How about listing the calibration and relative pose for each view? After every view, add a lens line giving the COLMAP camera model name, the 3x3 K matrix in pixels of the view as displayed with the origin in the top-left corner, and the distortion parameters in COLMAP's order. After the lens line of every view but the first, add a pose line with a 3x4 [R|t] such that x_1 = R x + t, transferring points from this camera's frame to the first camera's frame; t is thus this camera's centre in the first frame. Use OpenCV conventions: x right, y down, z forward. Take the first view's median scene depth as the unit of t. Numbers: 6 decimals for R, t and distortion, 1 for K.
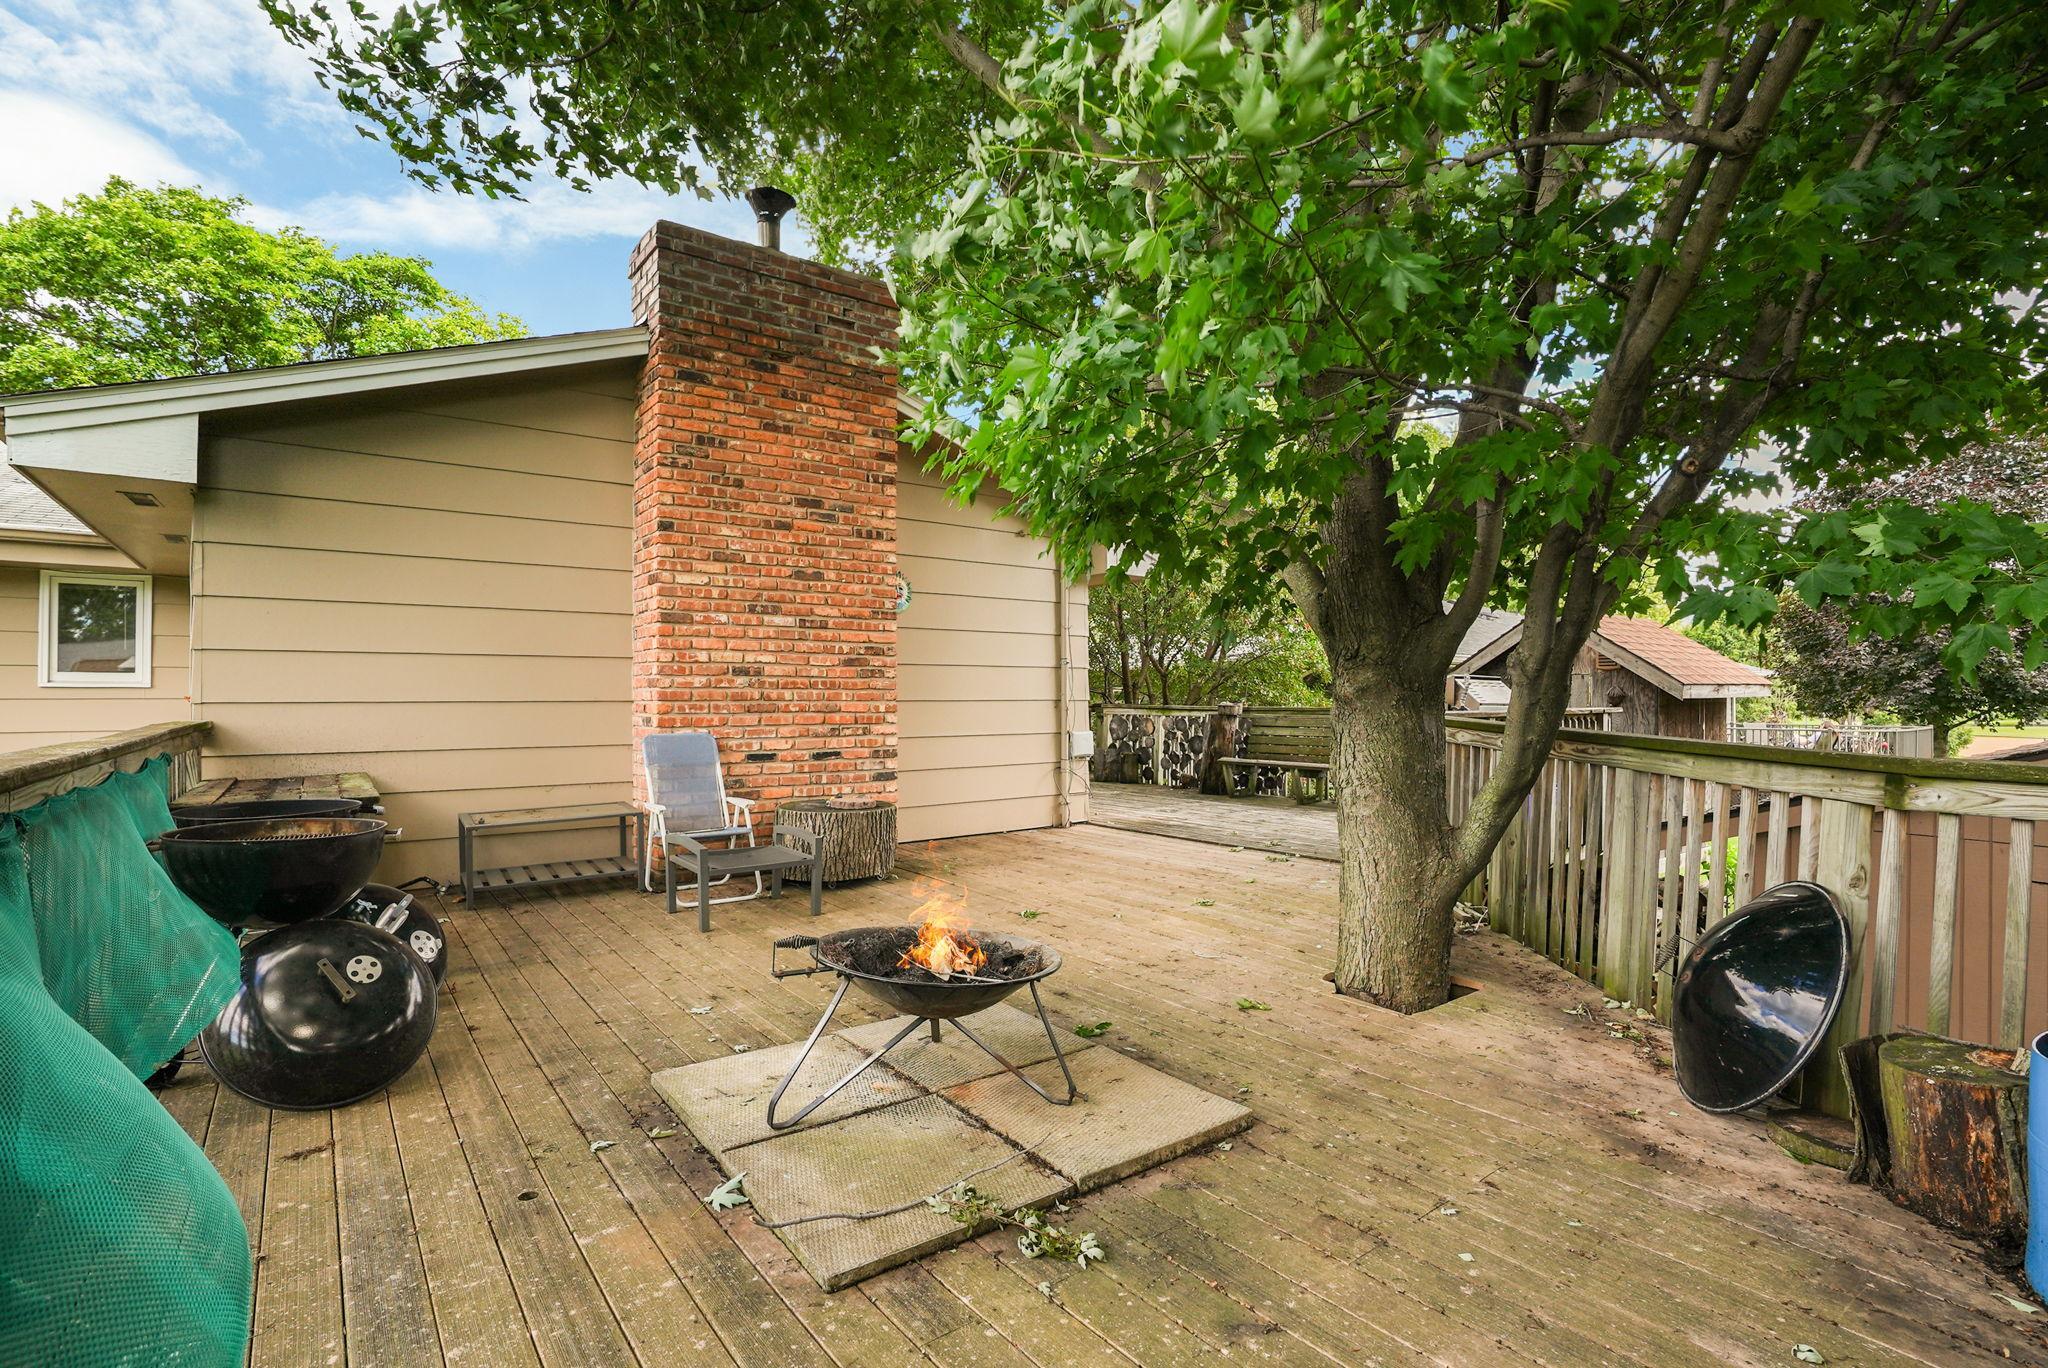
lens RADIAL K [[946.8, 0, 1024.0], [0, 946.8, 684.0], [0, 0, 1]] dist [0.000254, 0.000016]
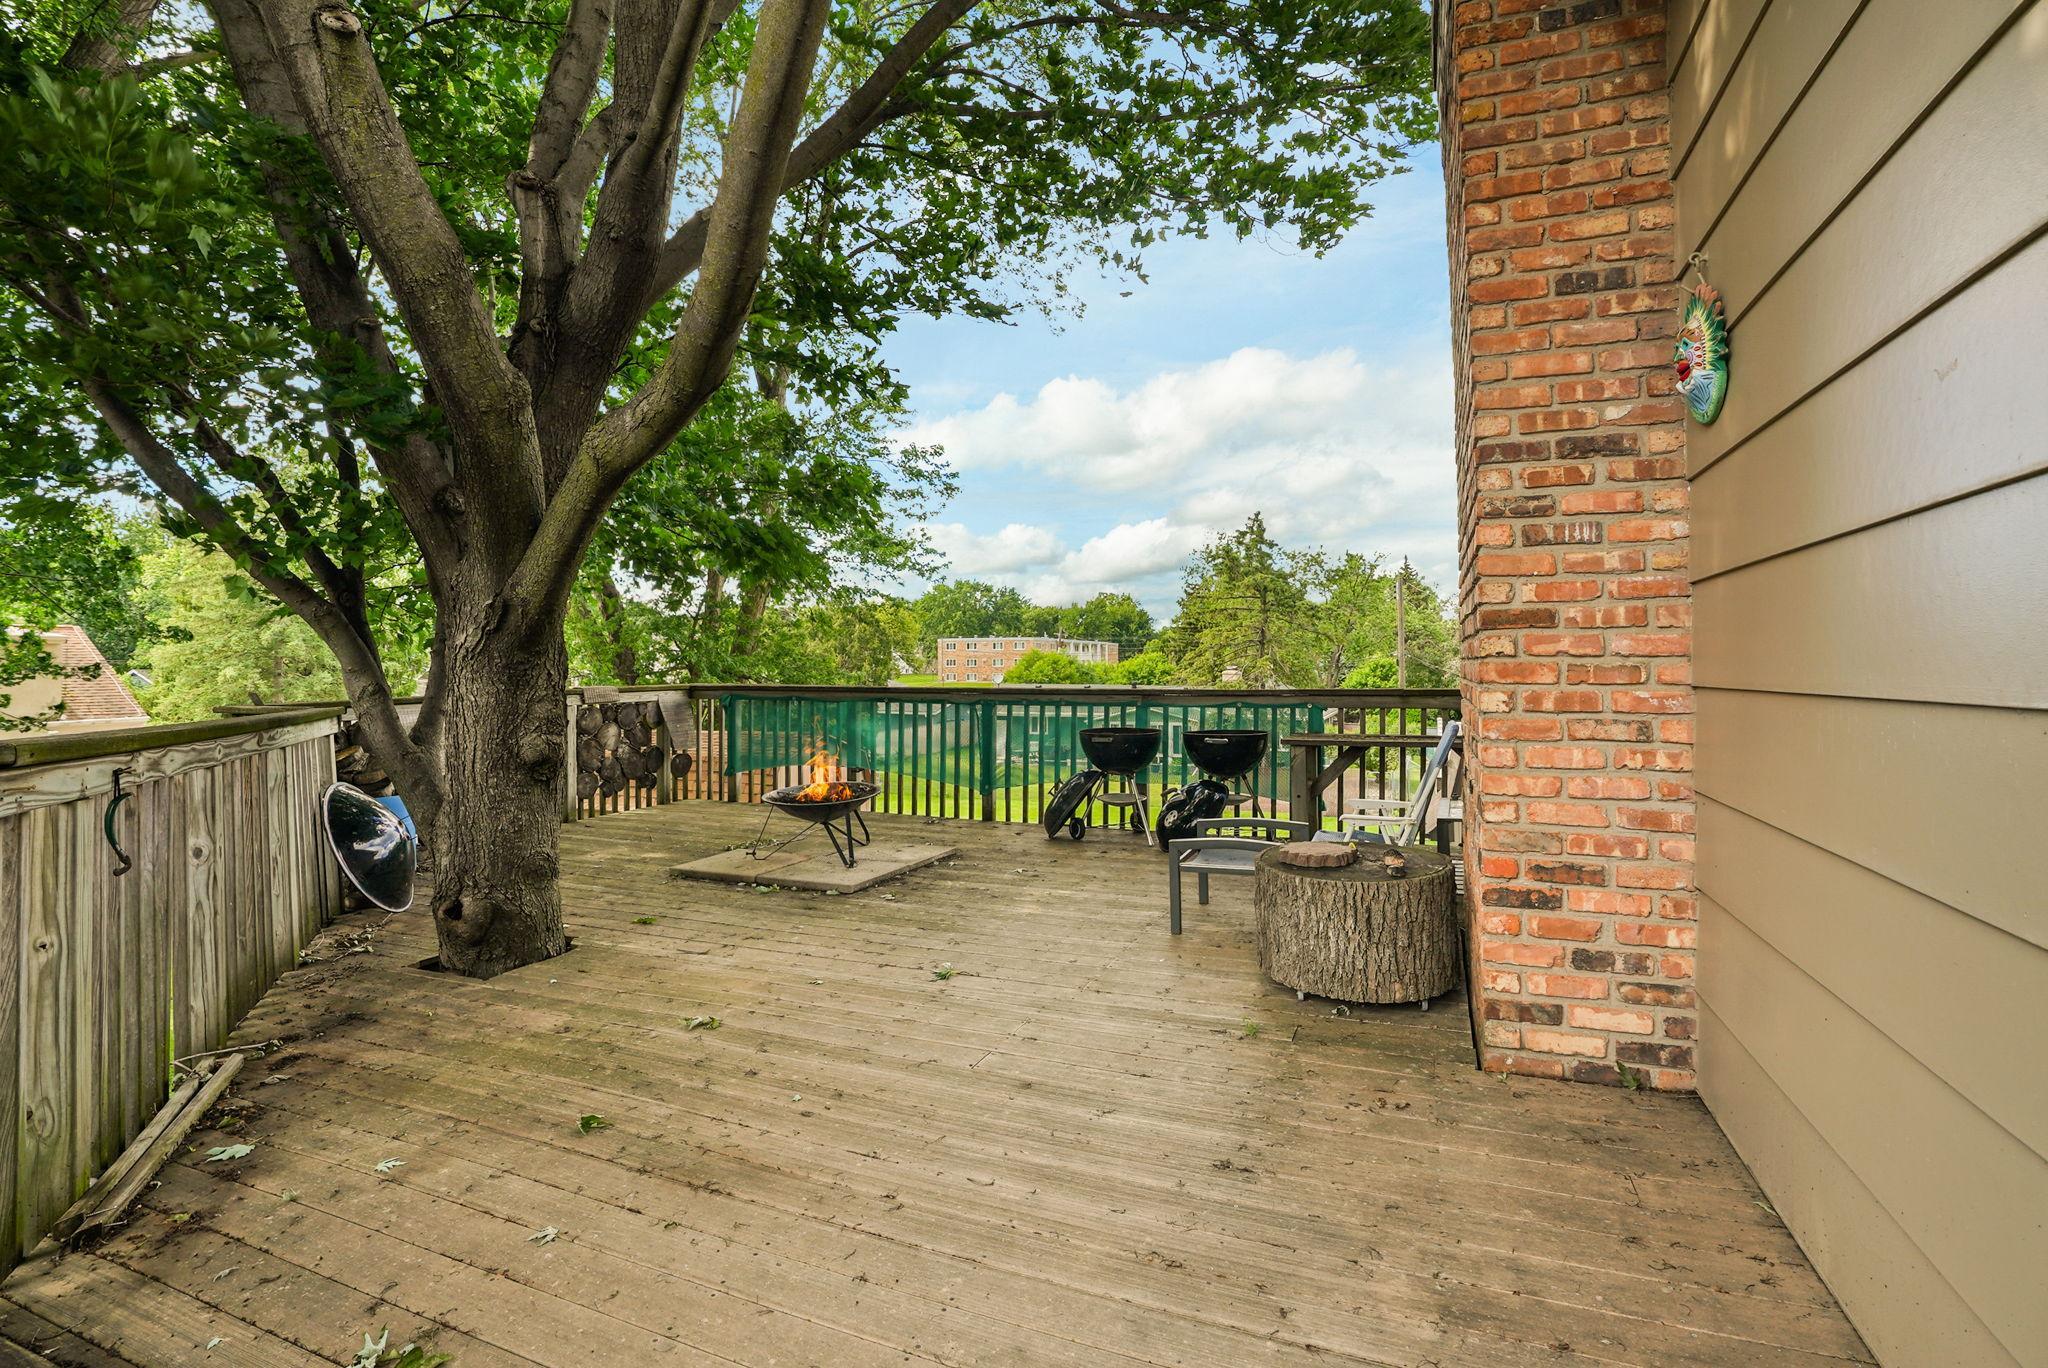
lens RADIAL K [[946.8, 0, 1024.0], [0, 946.8, 684.0], [0, 0, 1]] dist [0.000254, 0.000016]
pose [[-0.861711, 0.014791, -0.507183, 0.390174], [0.014023, 0.999887, 0.005336, 0.019026], [0.507205, -0.002514, -0.861822, 2.013306]]
